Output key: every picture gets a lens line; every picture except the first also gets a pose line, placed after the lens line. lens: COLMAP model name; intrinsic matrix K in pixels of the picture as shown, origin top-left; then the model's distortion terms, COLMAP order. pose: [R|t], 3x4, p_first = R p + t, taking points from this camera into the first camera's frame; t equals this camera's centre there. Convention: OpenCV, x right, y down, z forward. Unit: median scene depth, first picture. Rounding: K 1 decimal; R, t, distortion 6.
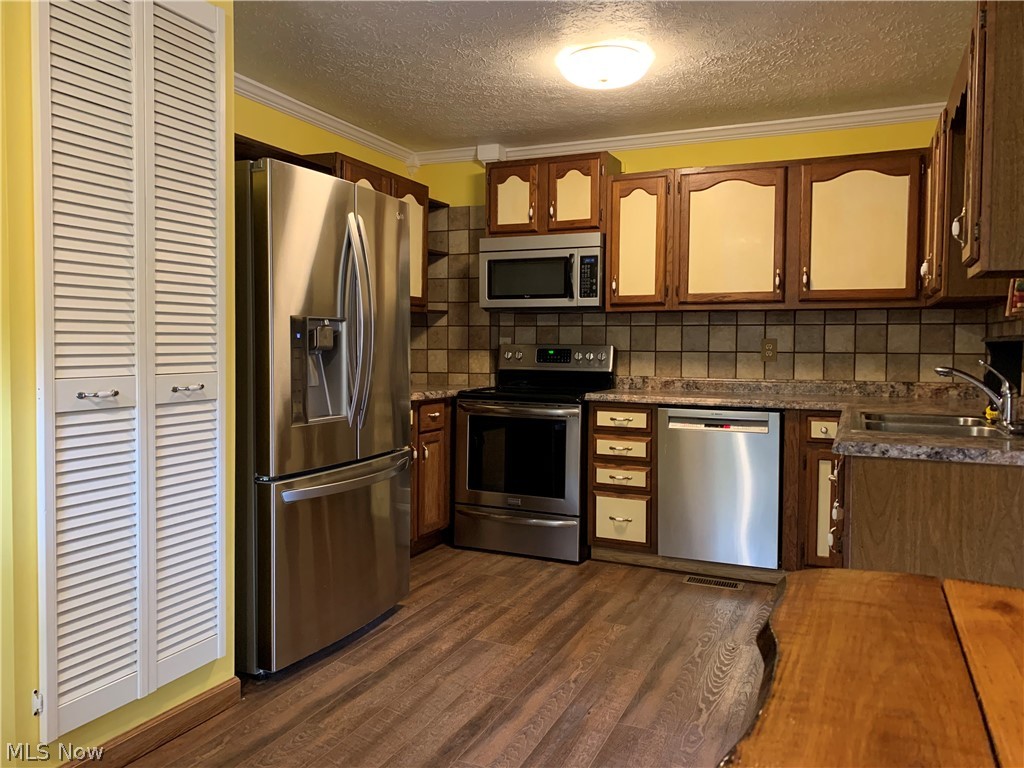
lens RADIAL K [[787.5, 0, 507.9], [0, 787.5, 381.0], [0, 0, 1]] dist [0.007880, -0.005756]
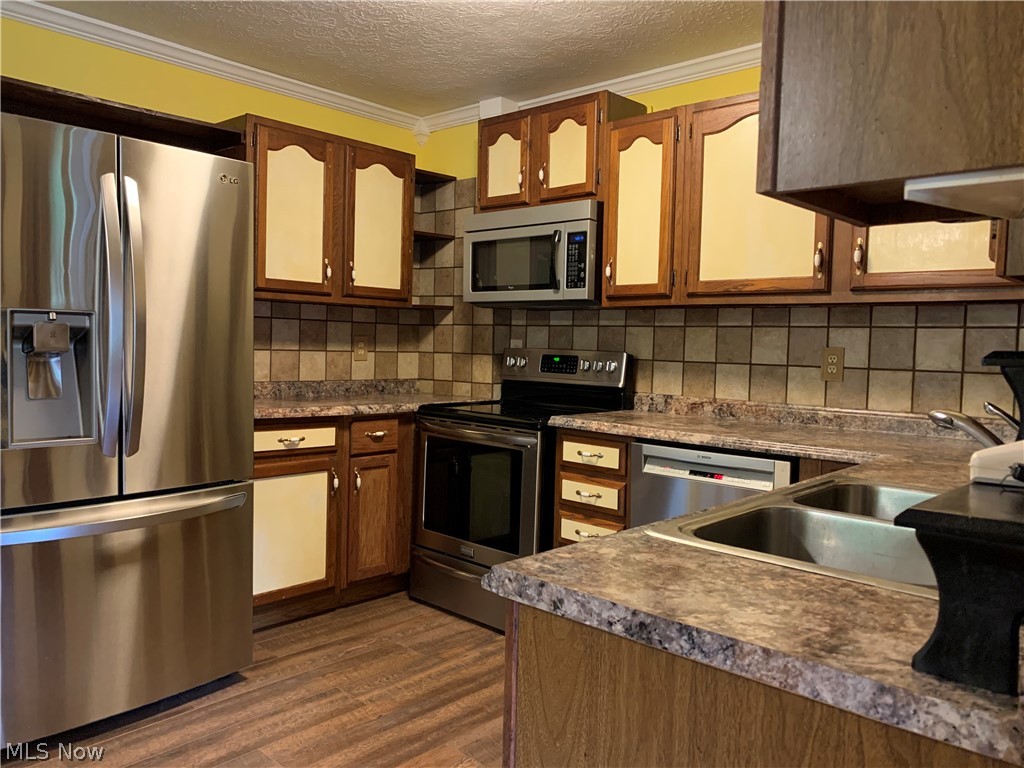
lens RADIAL K [[787.5, 0, 515.1], [0, 787.5, 383.6], [0, 0, 1]] dist [0.007880, -0.005756]
pose [[0.947066, 0.032988, -0.319340, 0.294975], [-0.031973, 0.999453, 0.008420, -0.019923], [0.319444, 0.002236, 0.947603, 0.276750]]
